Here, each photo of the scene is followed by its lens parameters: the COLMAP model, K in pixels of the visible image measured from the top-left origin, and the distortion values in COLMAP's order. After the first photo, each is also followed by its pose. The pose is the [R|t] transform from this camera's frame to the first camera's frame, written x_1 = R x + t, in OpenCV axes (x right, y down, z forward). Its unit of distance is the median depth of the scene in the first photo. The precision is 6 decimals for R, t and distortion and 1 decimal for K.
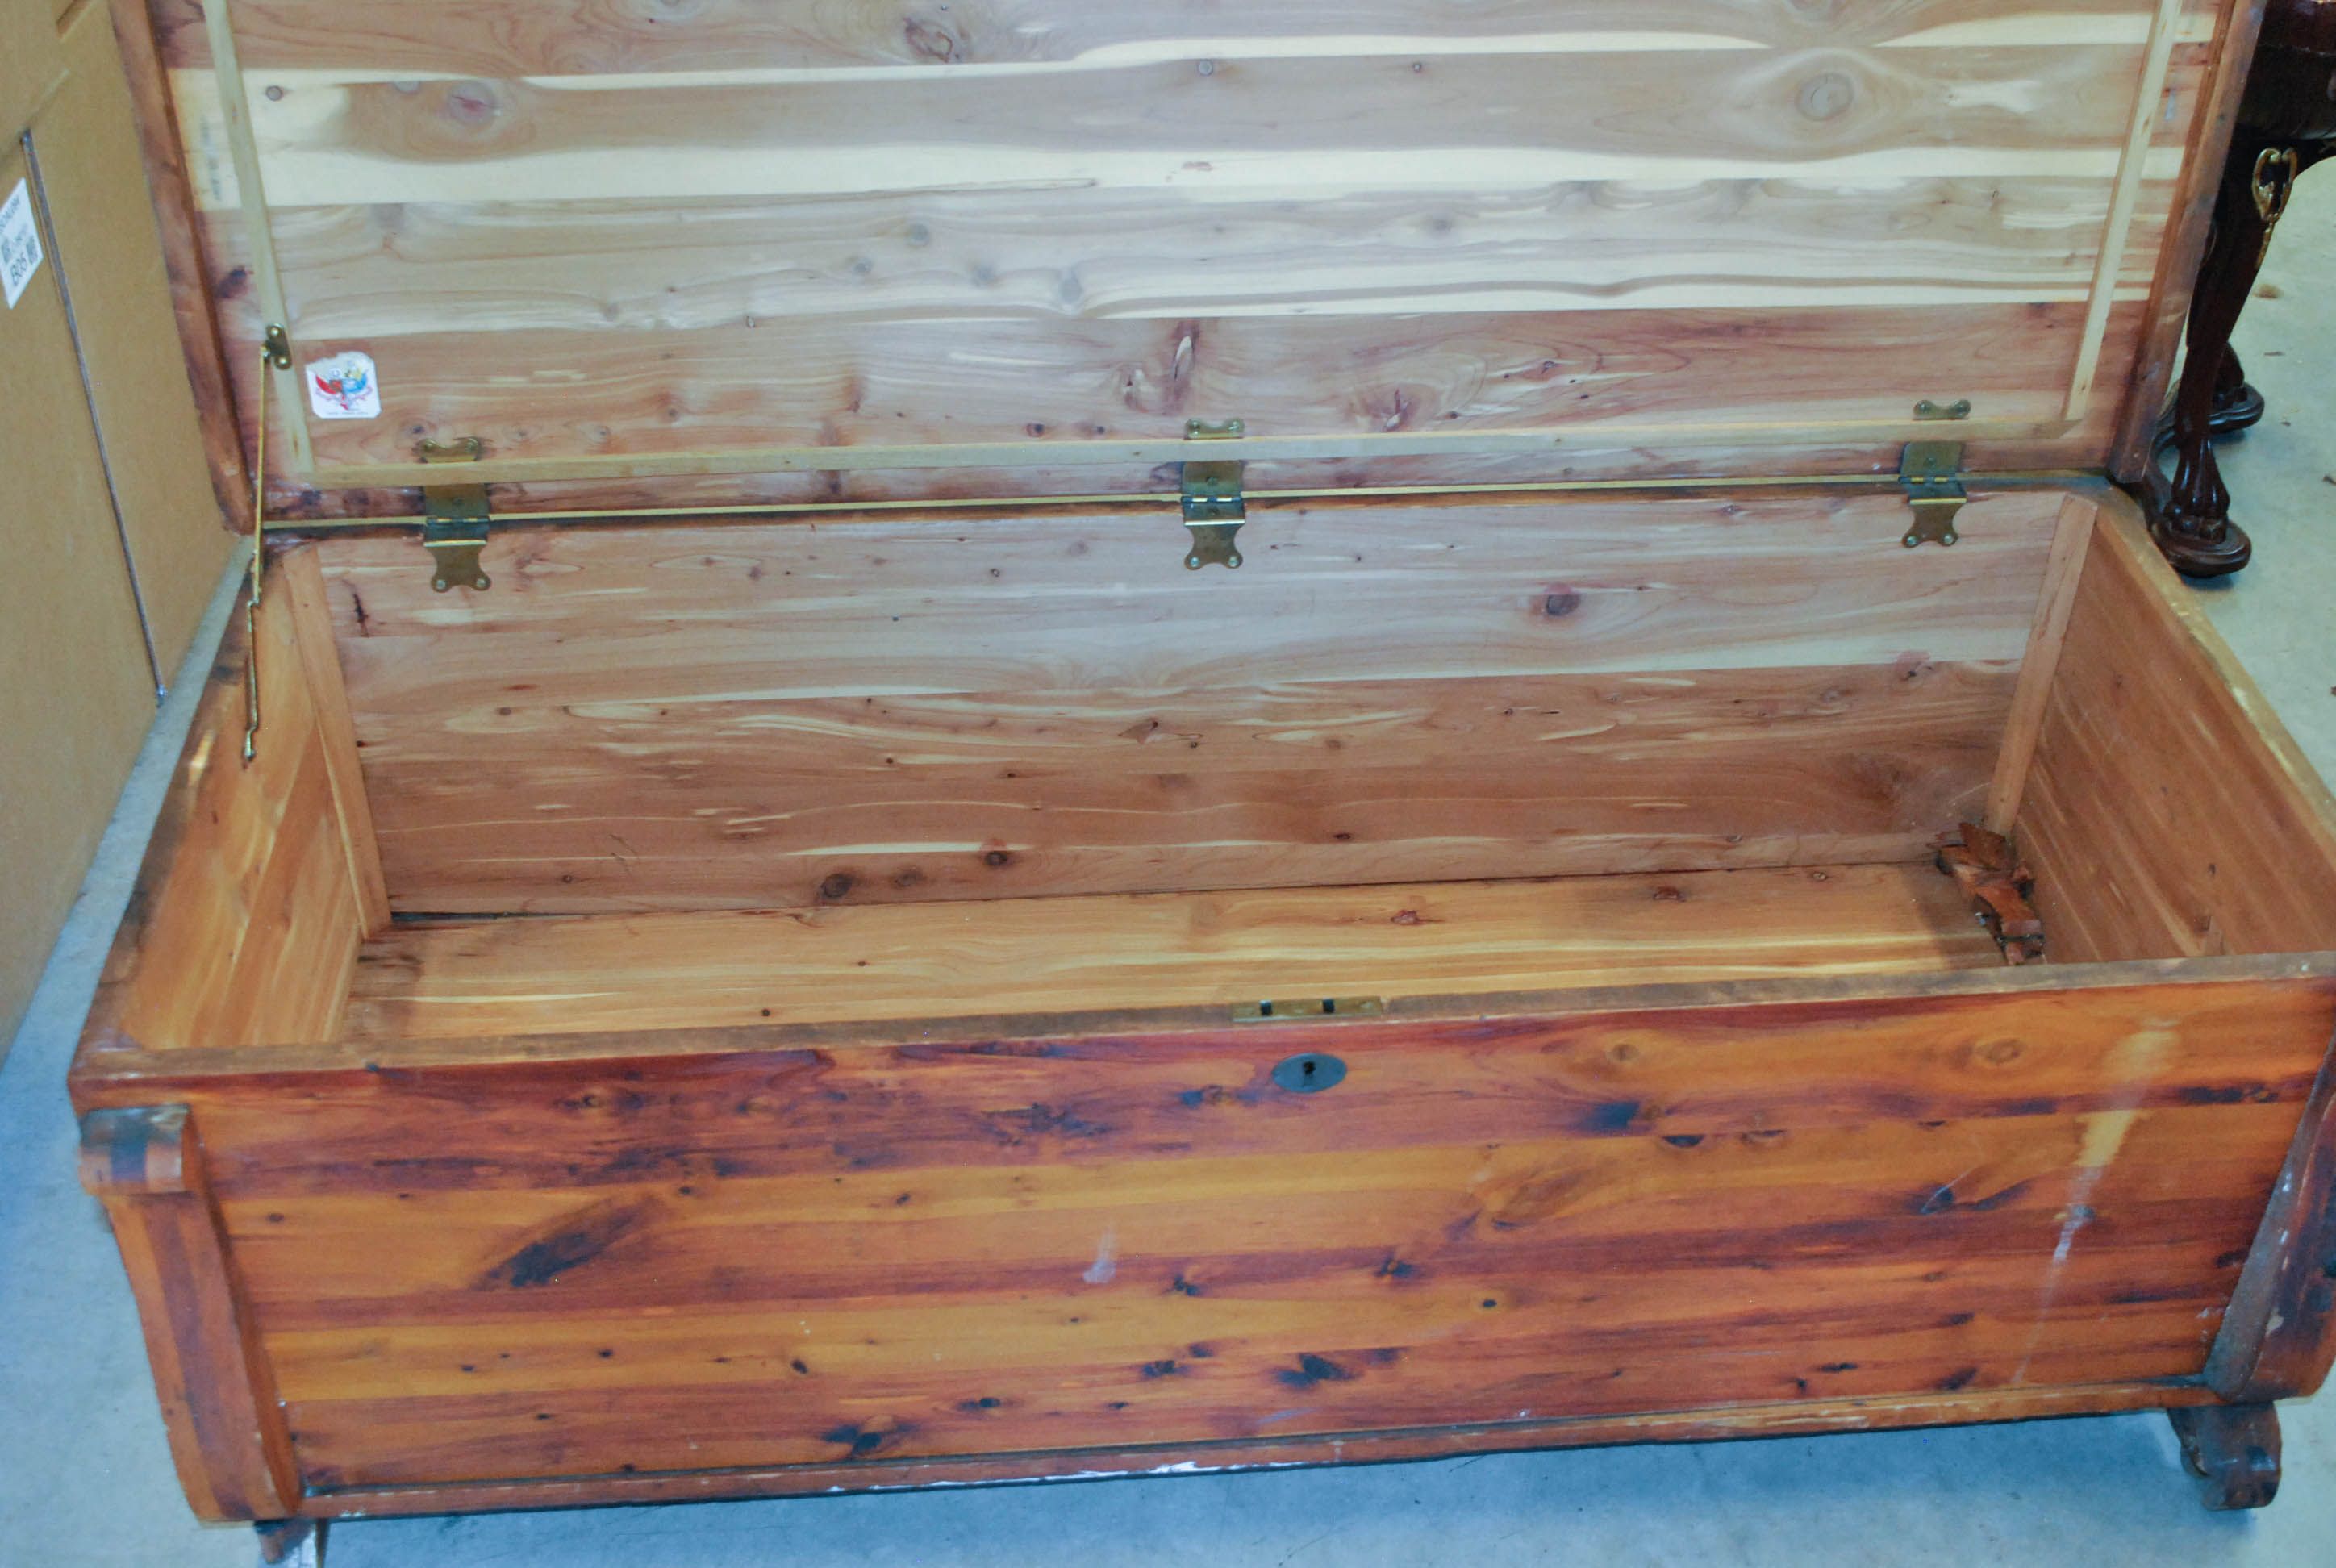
lens RADIAL K [[2663.6, 0, 1163.0], [0, 2663.6, 781.5], [0, 0, 1]] dist [-0.053683, 0.000000]
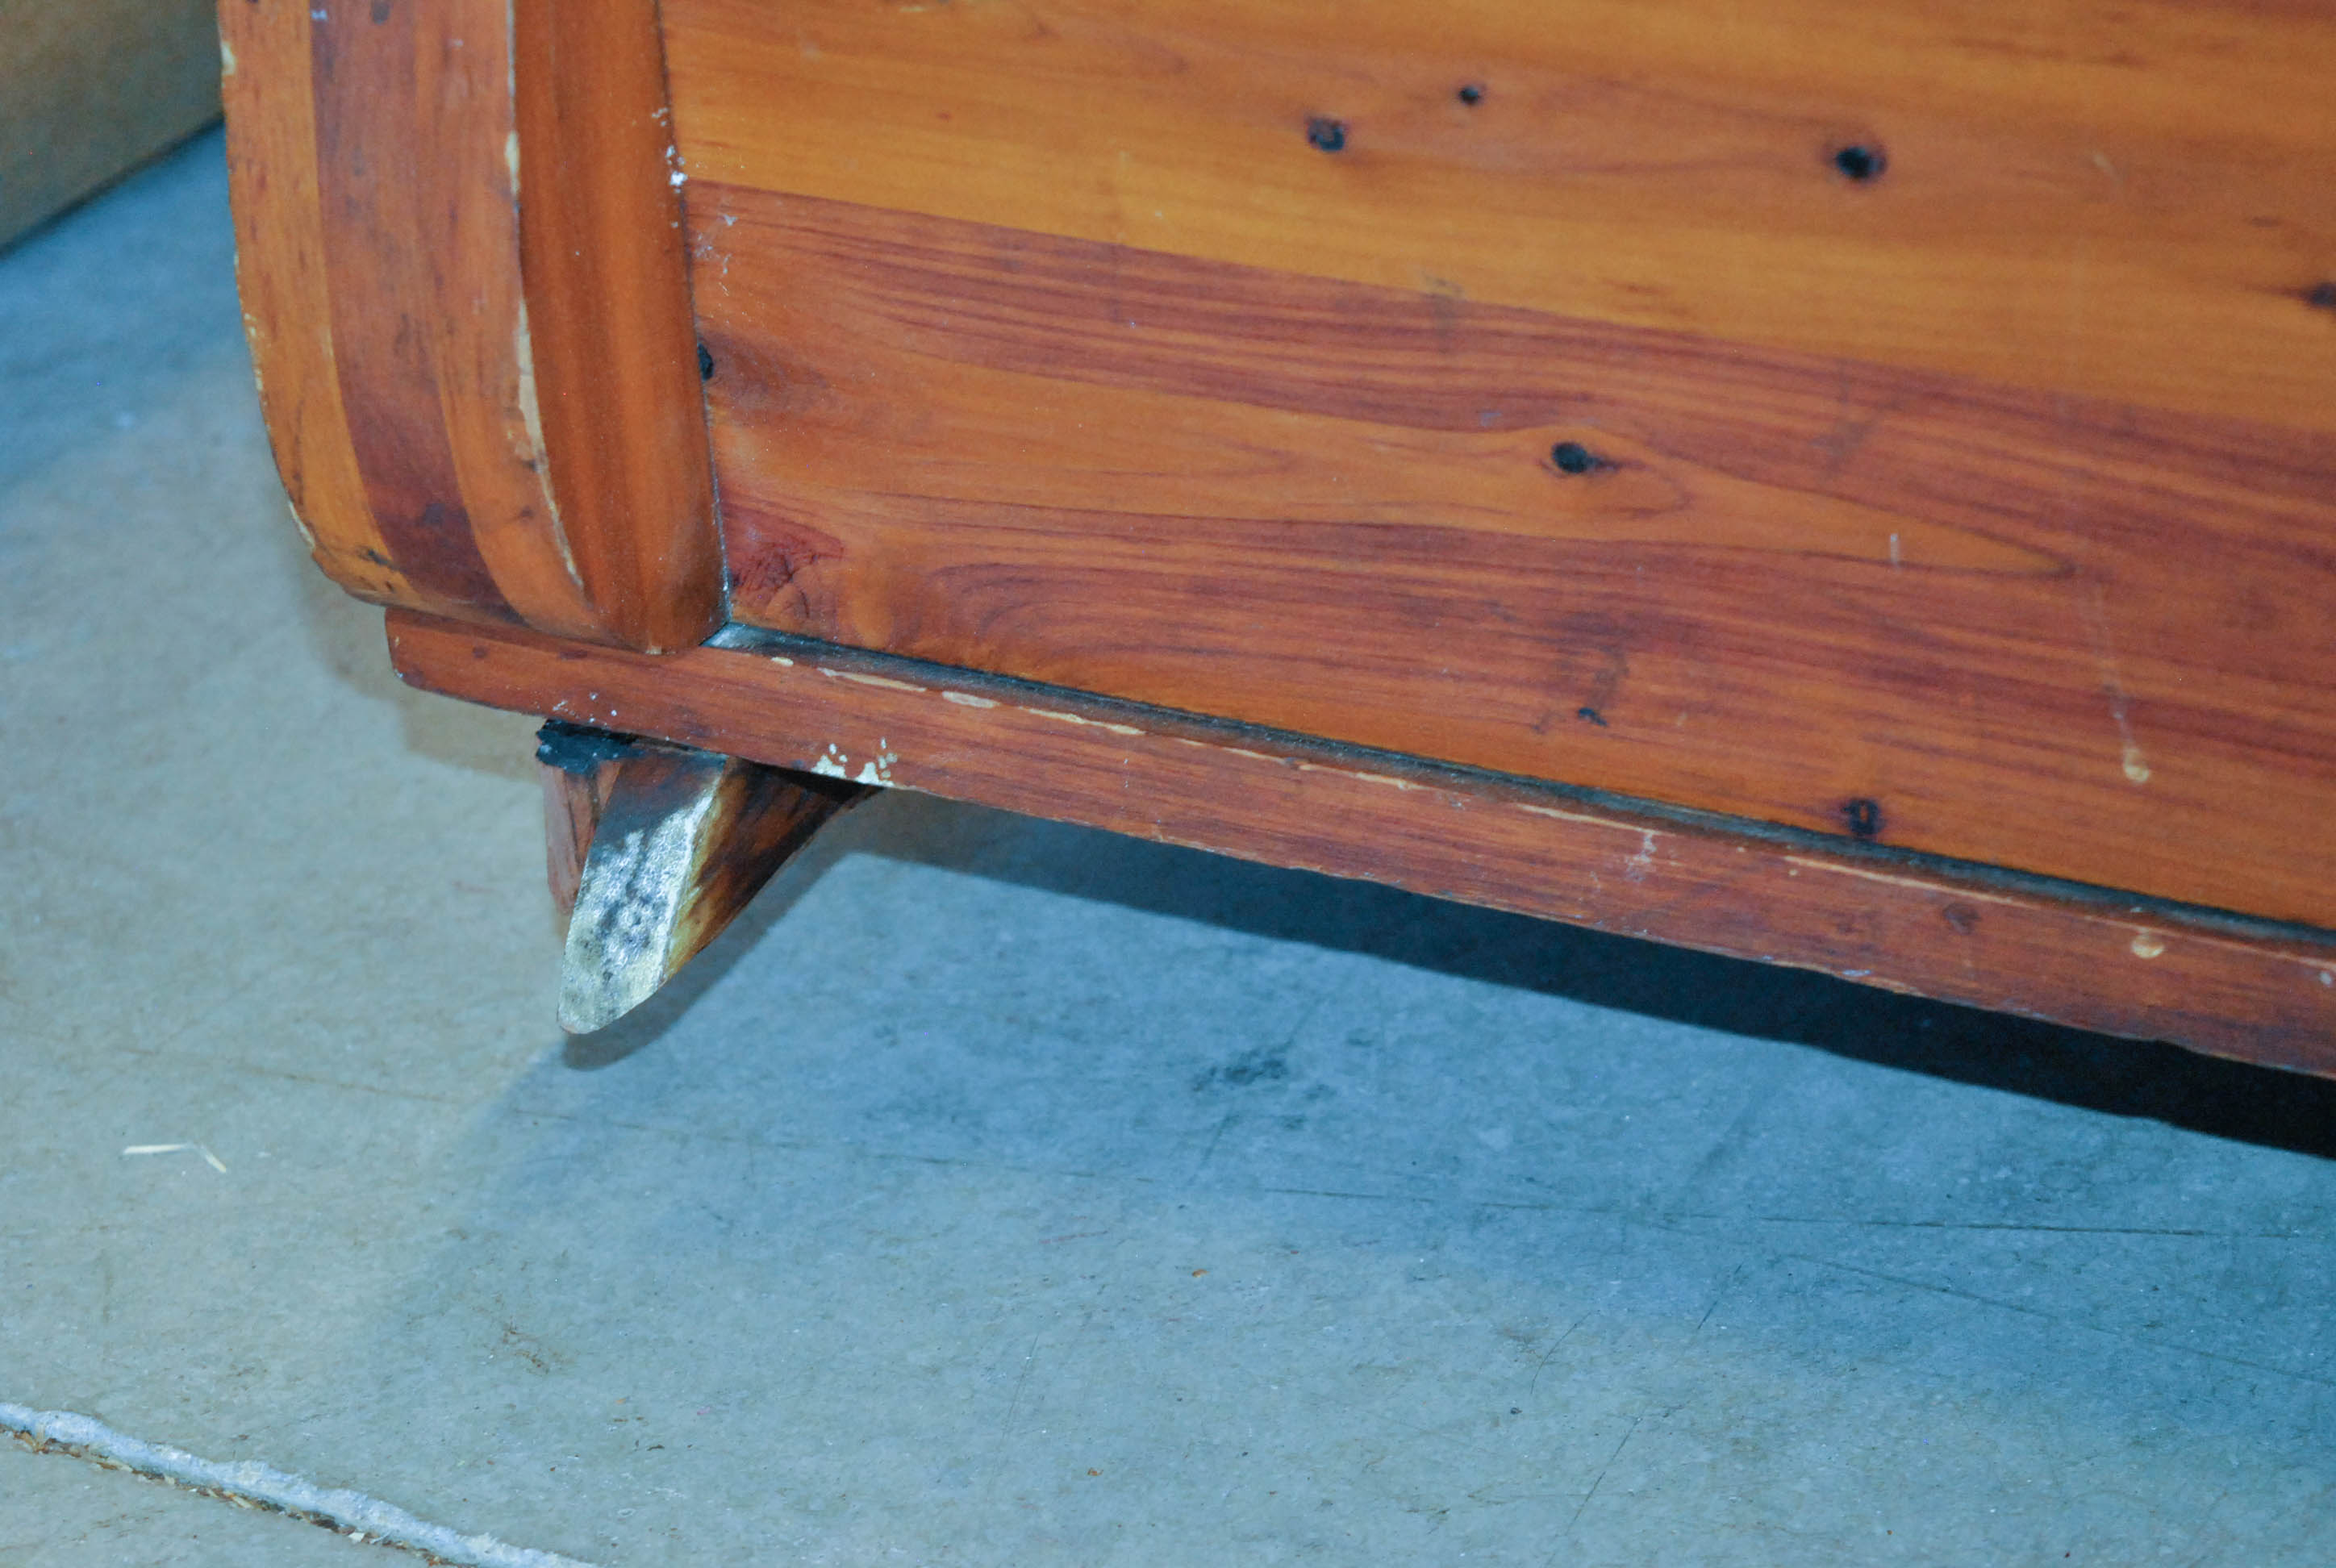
lens RADIAL K [[5303.4, 0, 1171.0], [0, 5303.4, 777.6], [0, 0, 1]] dist [0.096767, 0.000000]
pose [[0.856845, 0.202046, -0.474335, -0.026422], [-0.255660, 0.965442, -0.050592, 0.306494], [0.447721, 0.164618, 0.878889, 0.560649]]
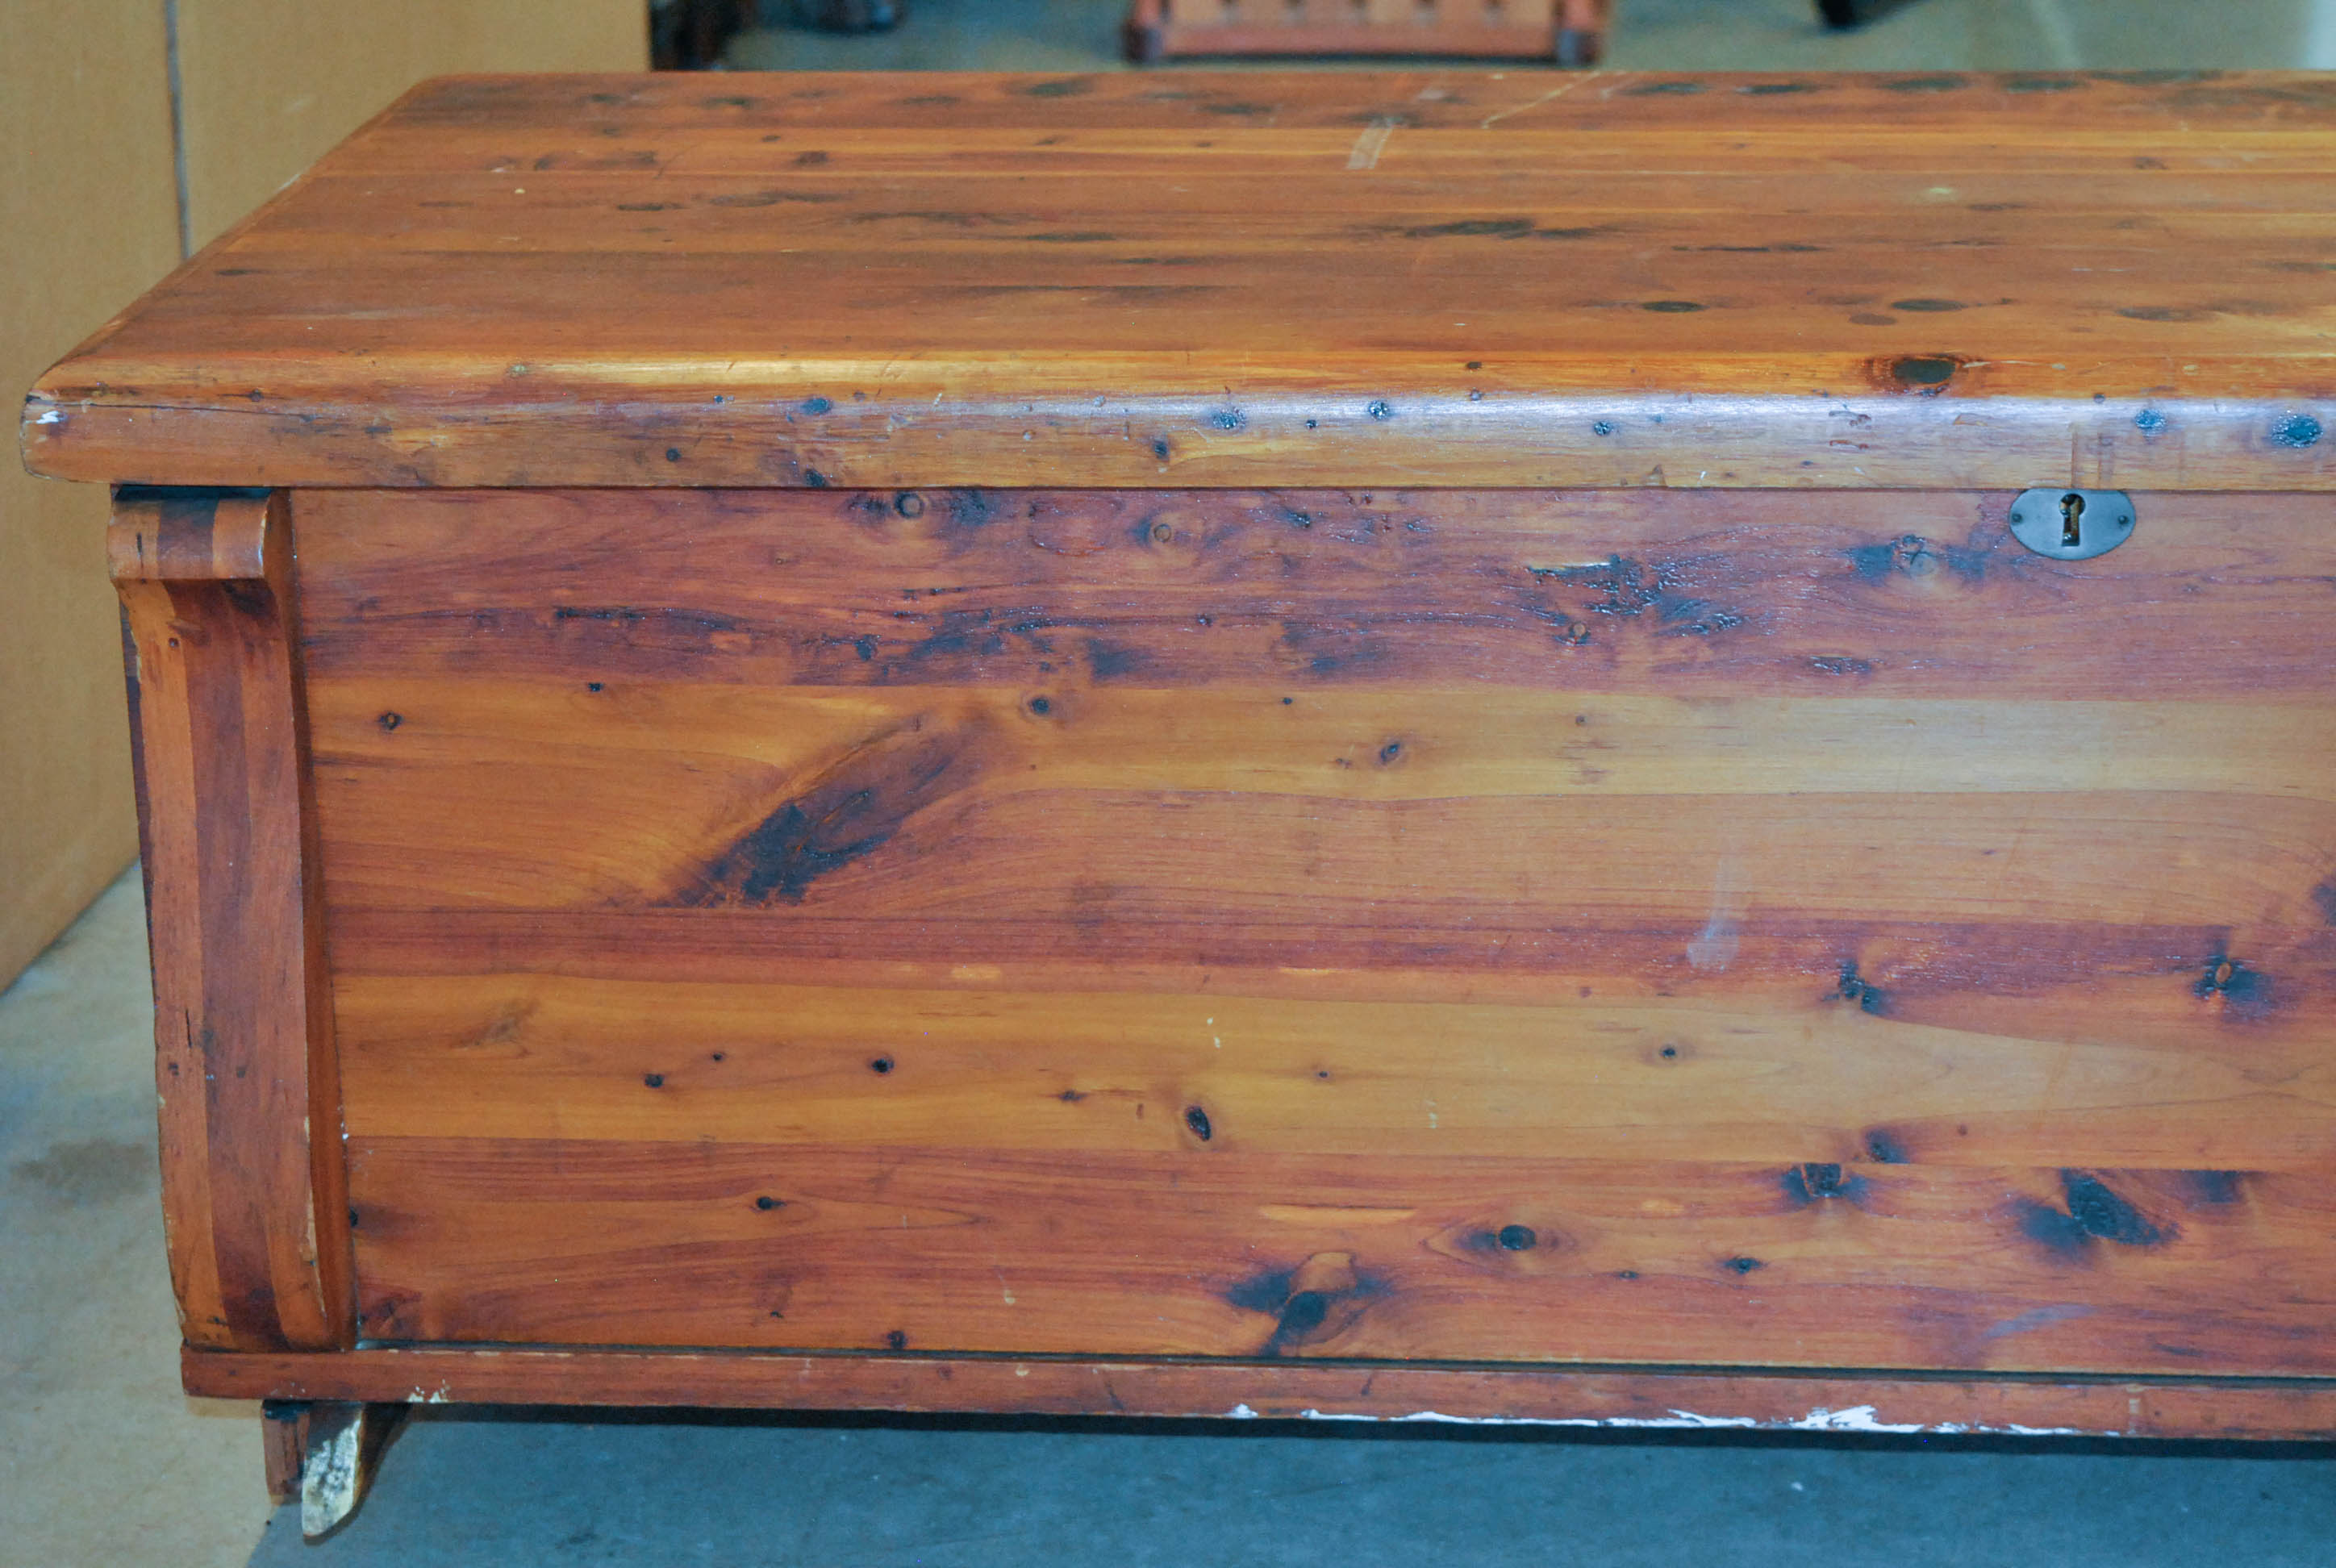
lens RADIAL K [[5107.3, 0, 1168.2], [0, 5107.3, 785.7], [0, 0, 1]] dist [0.089137, 0.000000]
pose [[0.985927, 0.021778, -0.165749, 0.043678], [-0.074667, 0.944455, -0.320047, 0.517924], [0.149573, 0.327919, 0.932790, -0.089445]]
